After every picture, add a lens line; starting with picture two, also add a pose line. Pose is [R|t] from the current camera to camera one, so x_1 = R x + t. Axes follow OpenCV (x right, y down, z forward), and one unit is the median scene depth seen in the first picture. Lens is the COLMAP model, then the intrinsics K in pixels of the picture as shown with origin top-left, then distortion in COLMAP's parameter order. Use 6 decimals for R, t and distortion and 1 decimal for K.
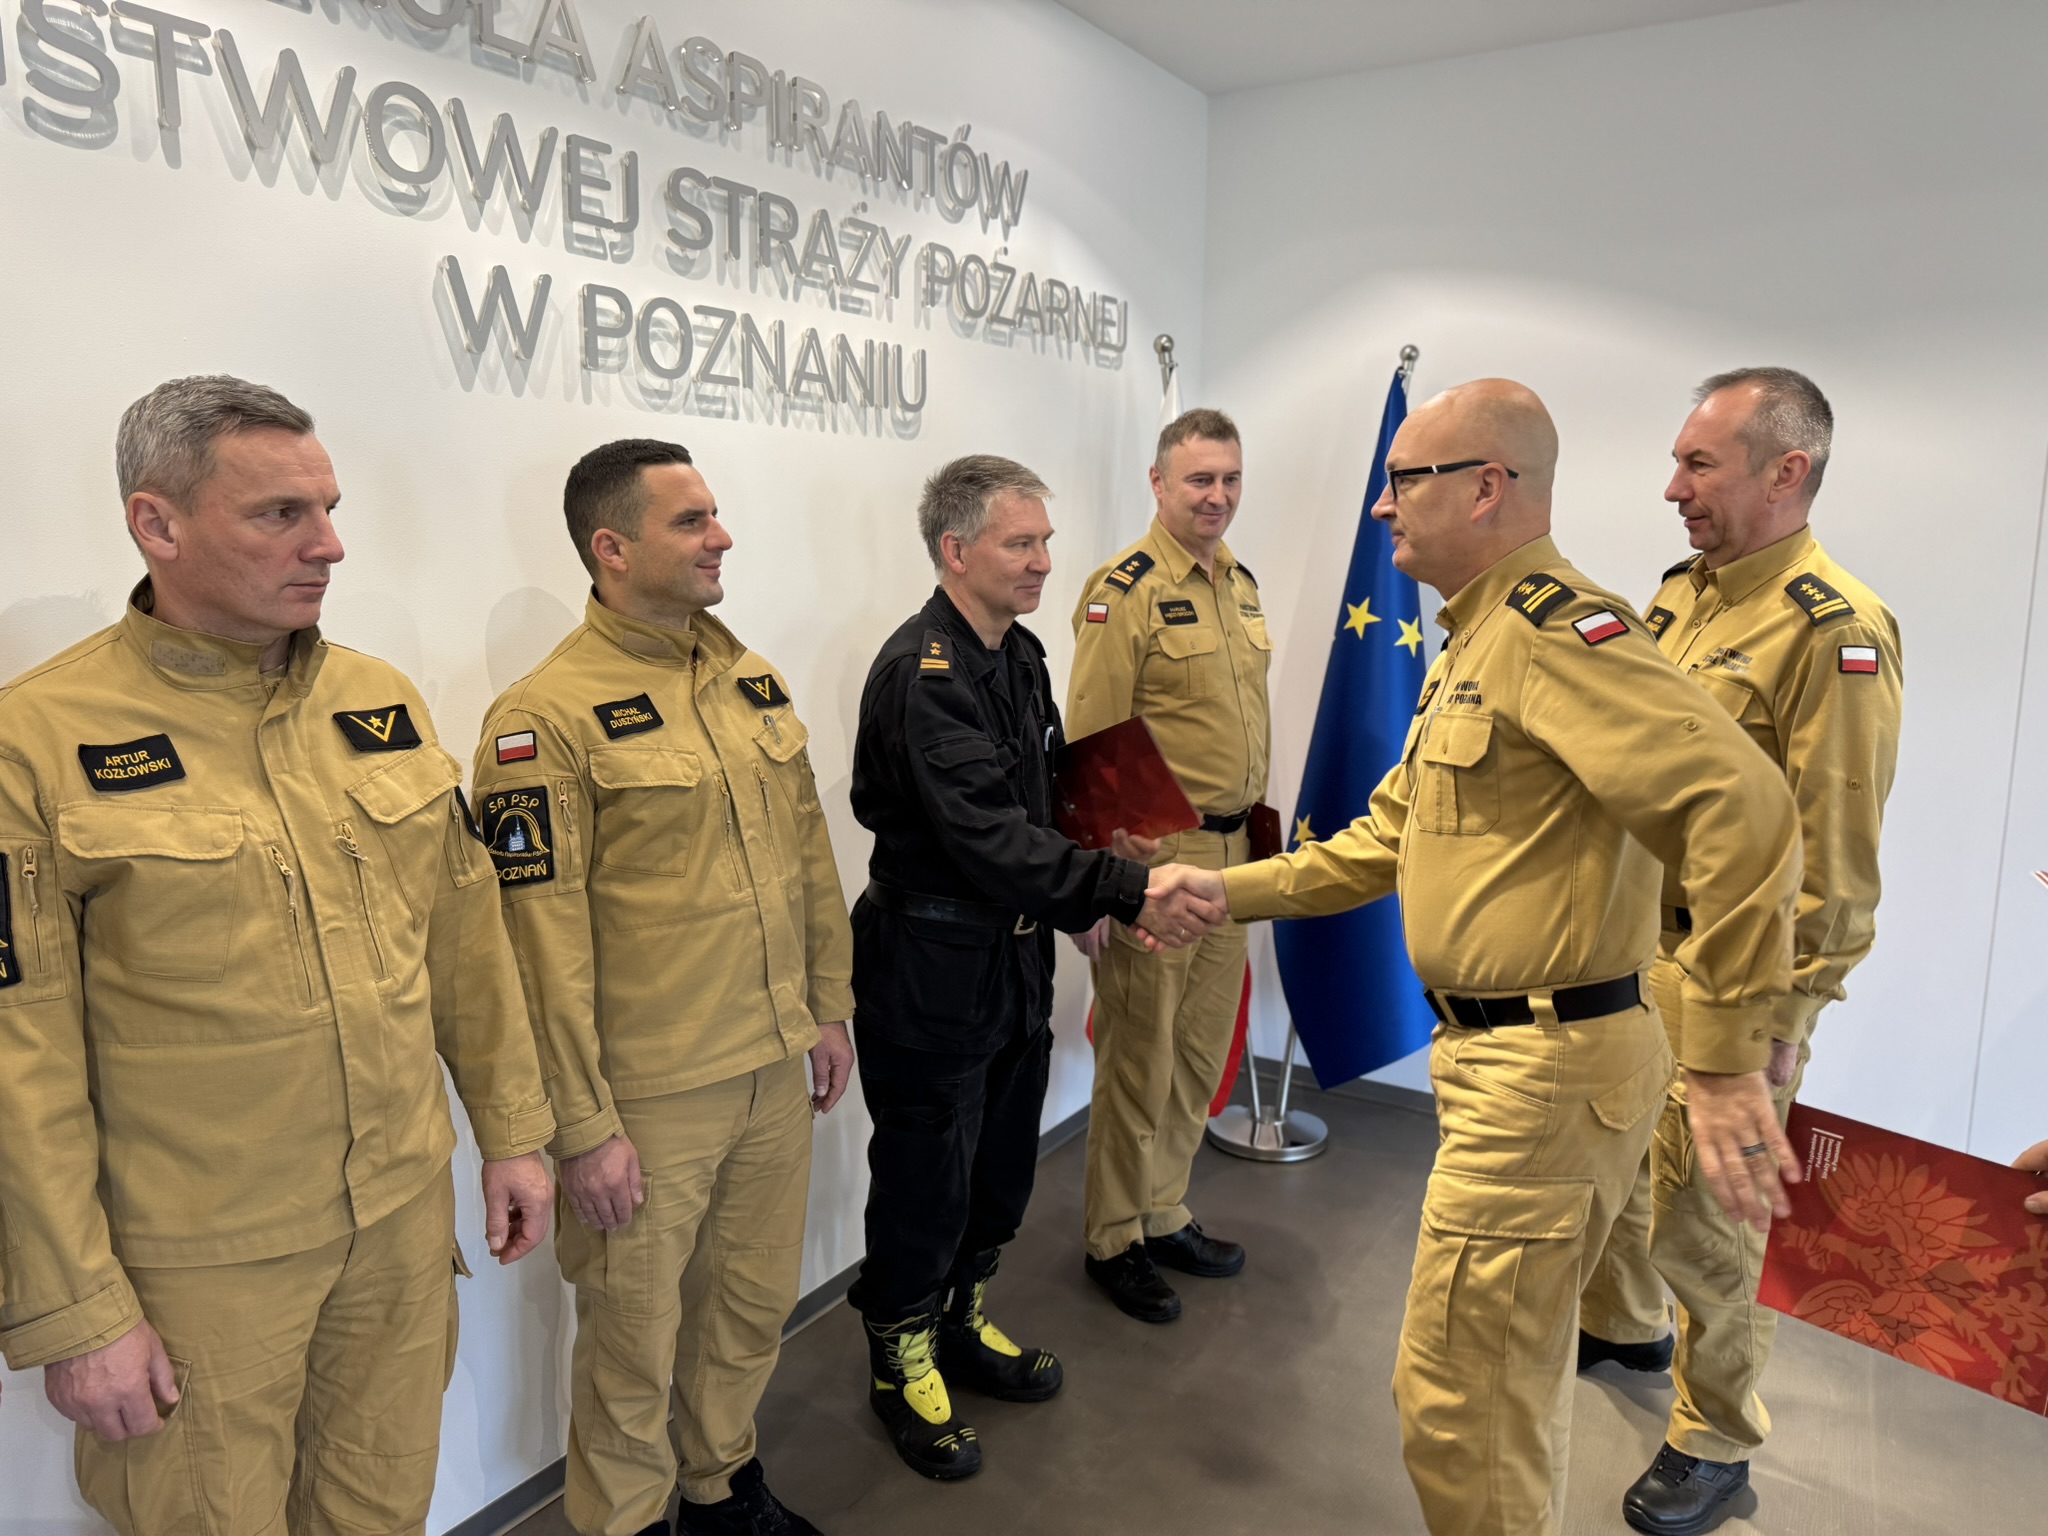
lens RADIAL K [[1429.3, 0, 1023.0], [0, 1429.3, 764.2], [0, 0, 1]] dist [0.058111, -0.076831]
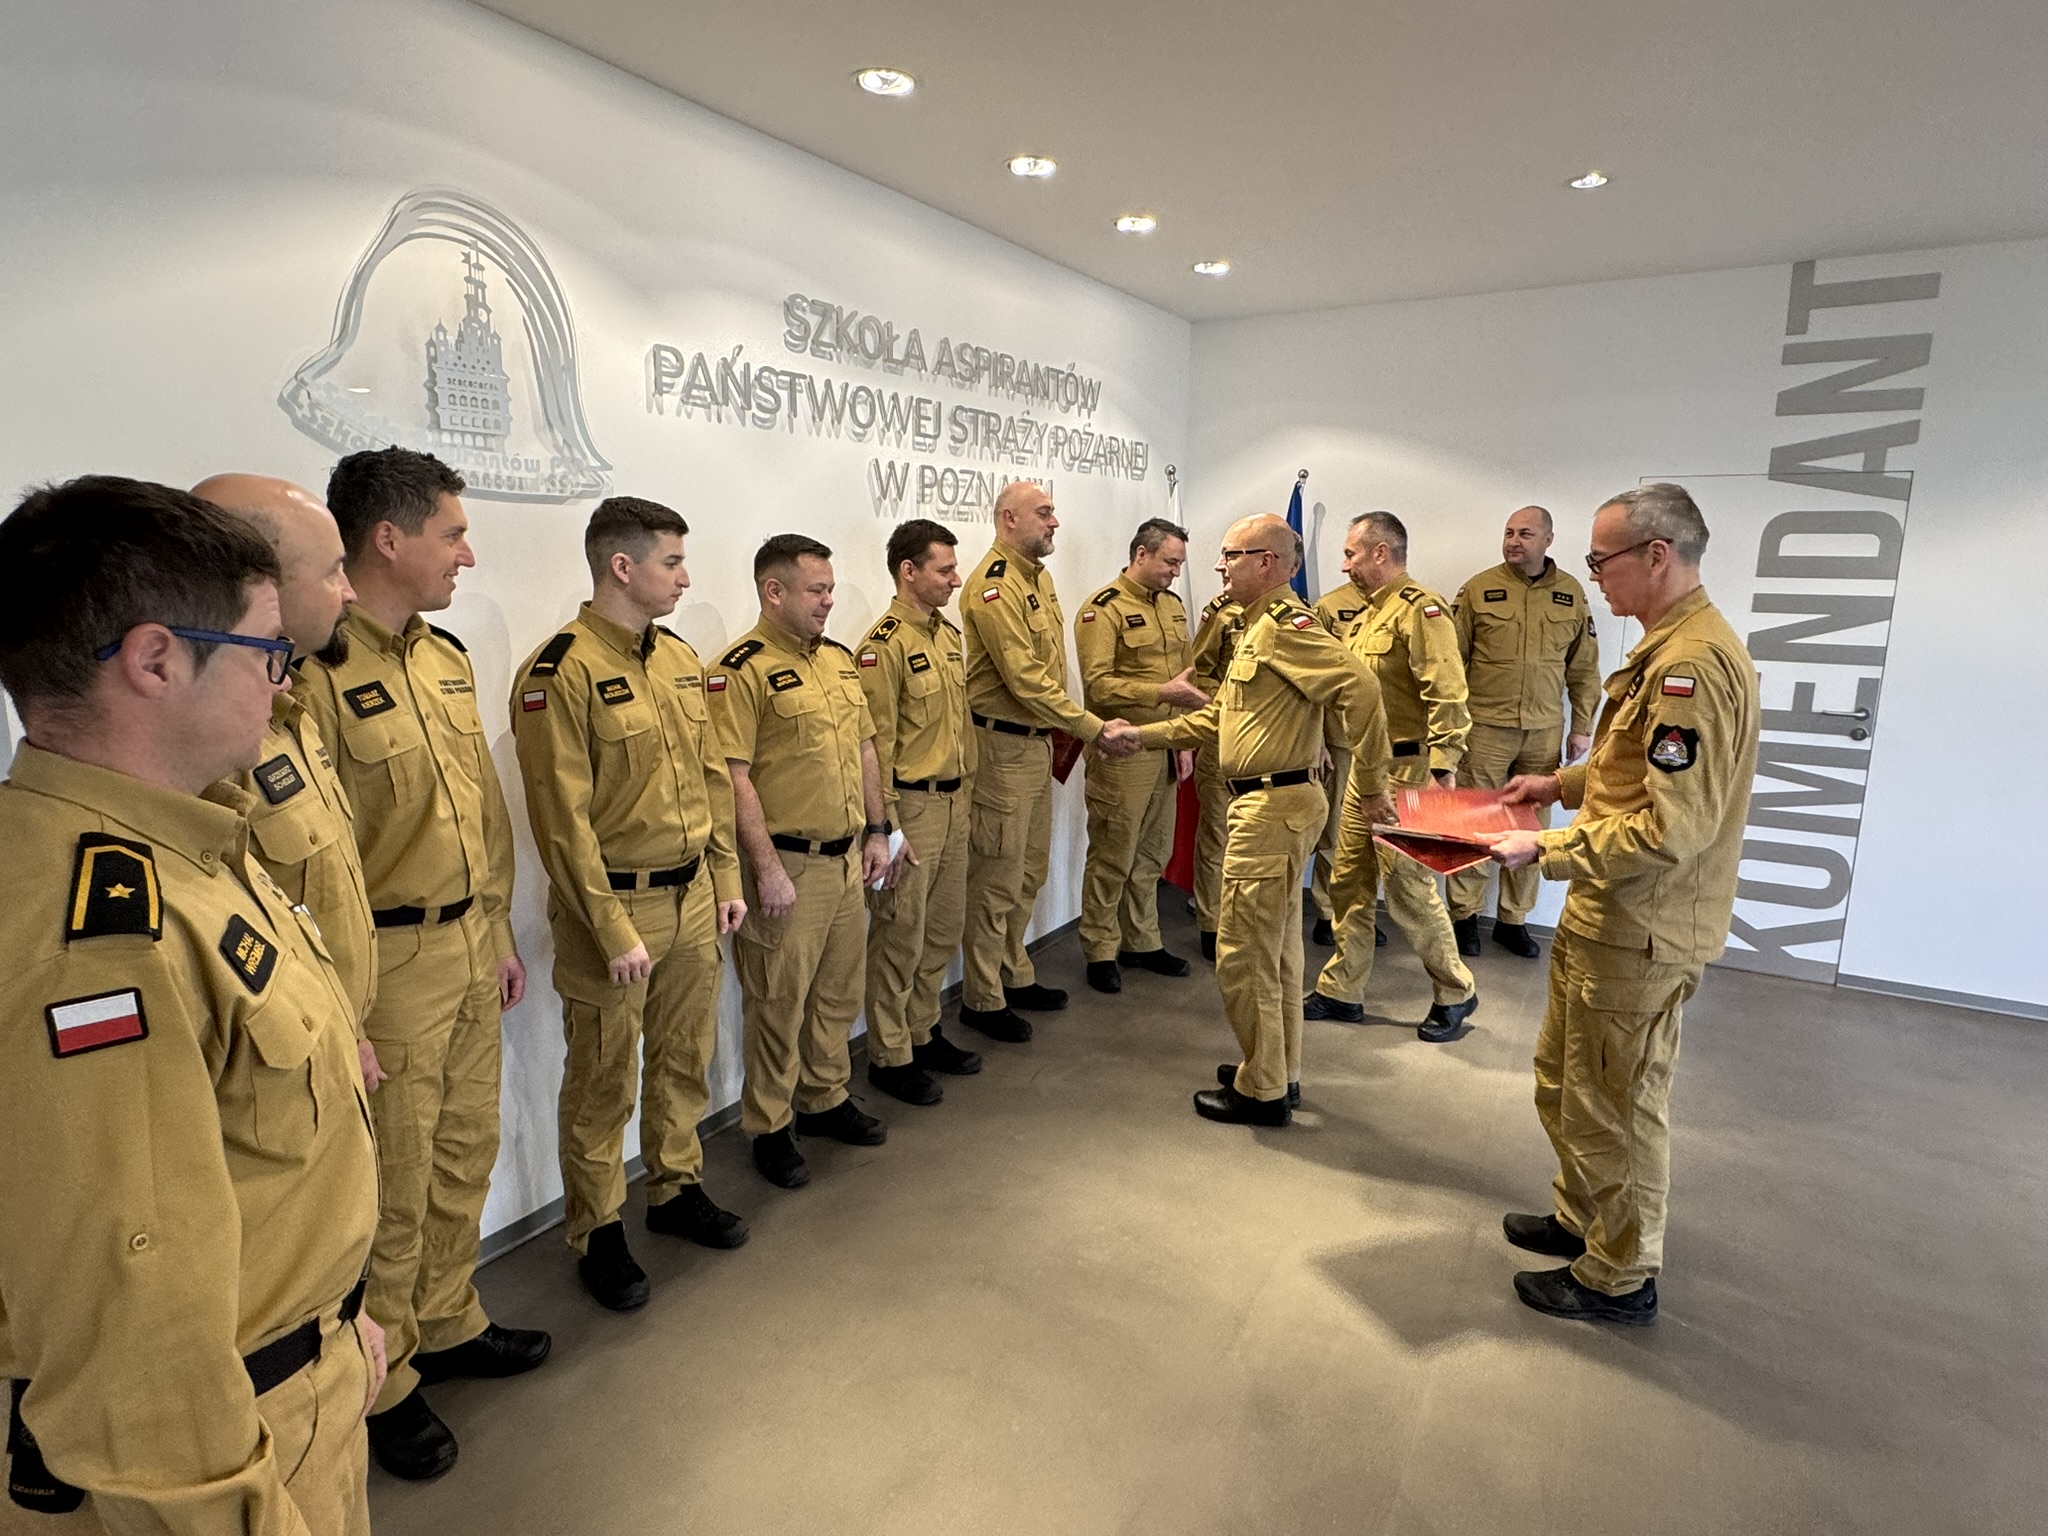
lens RADIAL K [[1162.1, 0, 1014.4], [0, 1162.1, 776.9], [0, 0, 1]] dist [-0.009633, 0.009211]
pose [[0.999916, -0.001219, 0.012902, -0.169822], [0.000841, 0.999570, 0.029298, 0.074486], [-0.012933, -0.029284, 0.999487, -0.682304]]
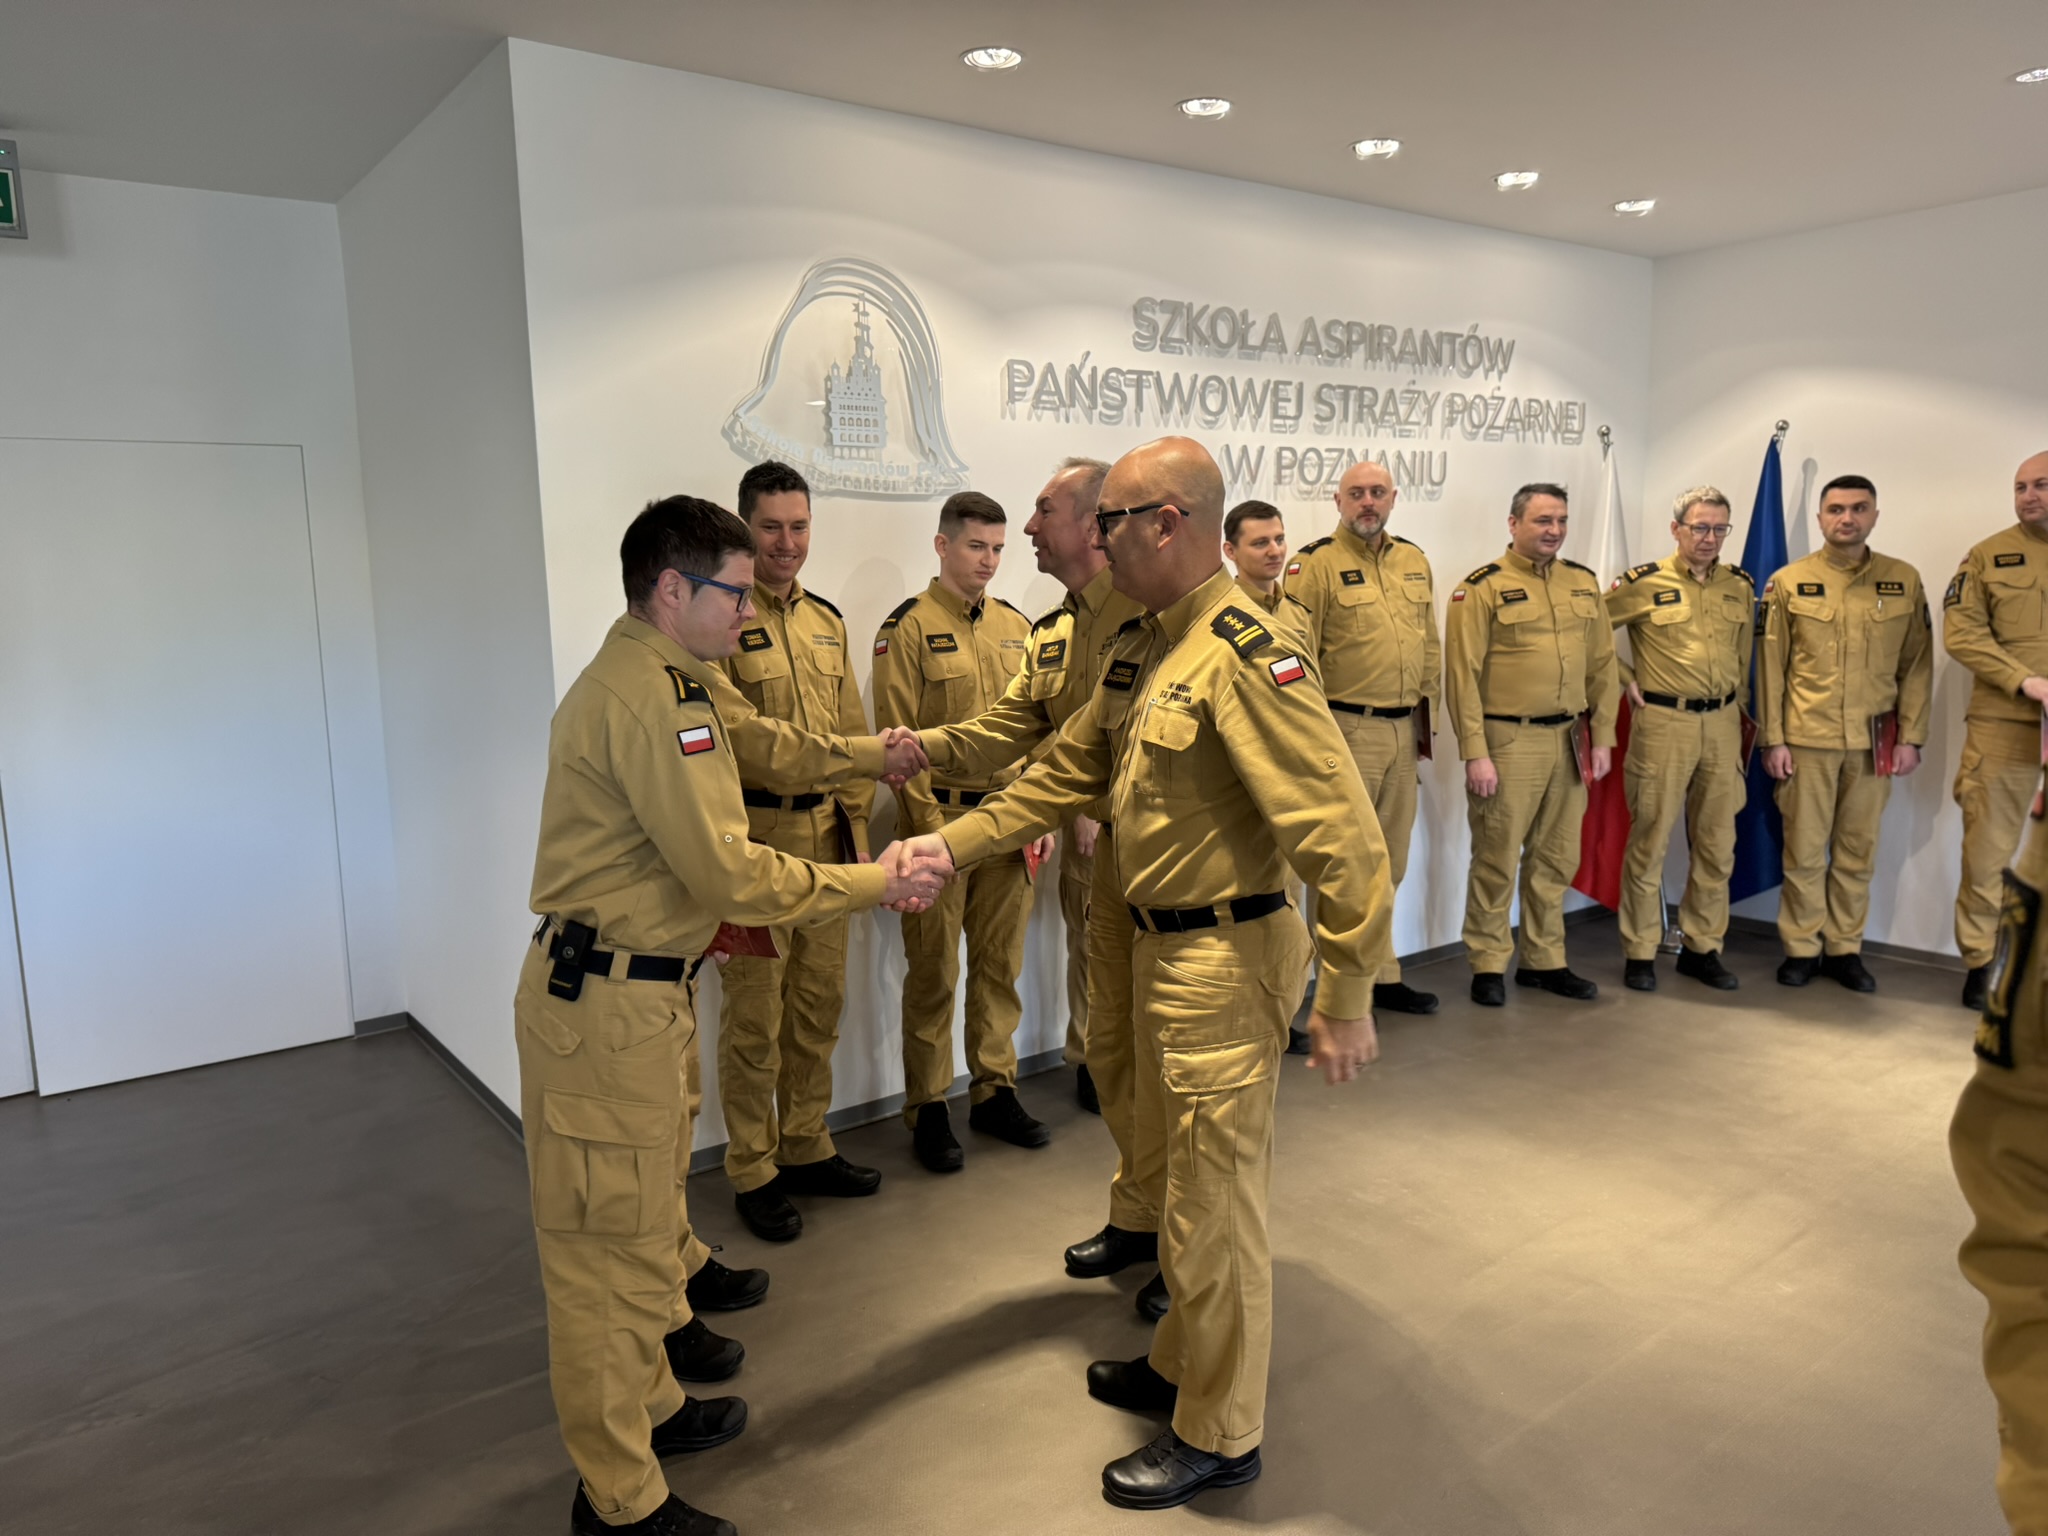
lens RADIAL K [[1429.3, 0, 1007.2], [0, 1429.3, 786.5], [0, 0, 1]] dist [0.058111, -0.076831]
pose [[0.928550, 0.030086, -0.369987, 0.122674], [-0.029718, 0.999536, 0.006697, 0.162535], [0.370017, 0.004777, 0.929013, -1.062852]]
